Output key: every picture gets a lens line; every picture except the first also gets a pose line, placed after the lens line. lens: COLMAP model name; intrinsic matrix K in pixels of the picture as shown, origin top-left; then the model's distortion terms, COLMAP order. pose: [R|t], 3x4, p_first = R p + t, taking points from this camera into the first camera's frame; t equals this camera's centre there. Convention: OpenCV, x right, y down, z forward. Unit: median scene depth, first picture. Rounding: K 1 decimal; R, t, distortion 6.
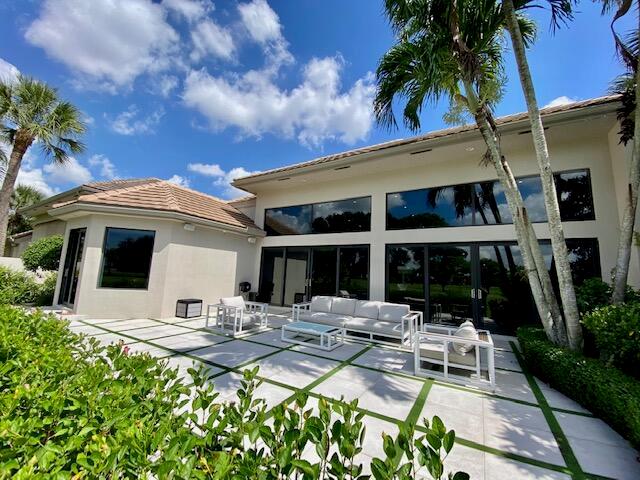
lens RADIAL K [[257.6, 0, 321.6], [0, 257.6, 242.1], [0, 0, 1]] dist [-0.018636, -0.001022]
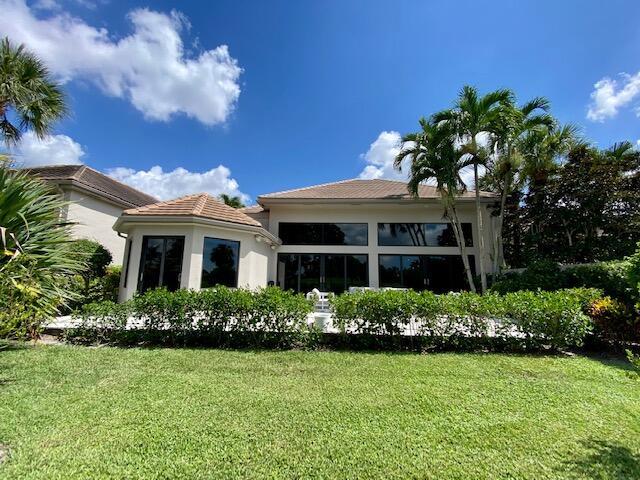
lens RADIAL K [[257.6, 0, 319.4], [0, 257.6, 240.6], [0, 0, 1]] dist [-0.018636, -0.001022]
pose [[0.870835, 0.039034, 0.490023, -0.928025], [-0.044513, 0.999009, -0.000474, -0.059397], [-0.489556, -0.021400, 0.871709, -0.258036]]
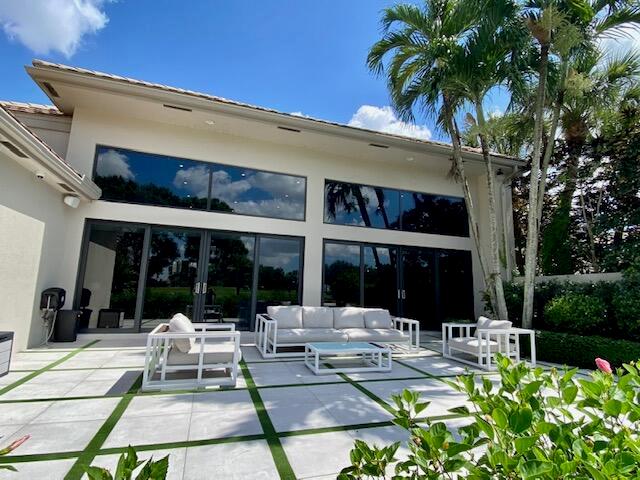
lens RADIAL K [[336.5, 0, 316.6], [0, 336.5, 241.4], [0, 0, 1]] dist [0.002214, -0.000228]
pose [[0.656816, 0.081710, 0.749611, -0.600980], [-0.109169, 0.993942, -0.012688, 0.033835], [-0.746106, -0.073501, 0.661757, 0.309963]]
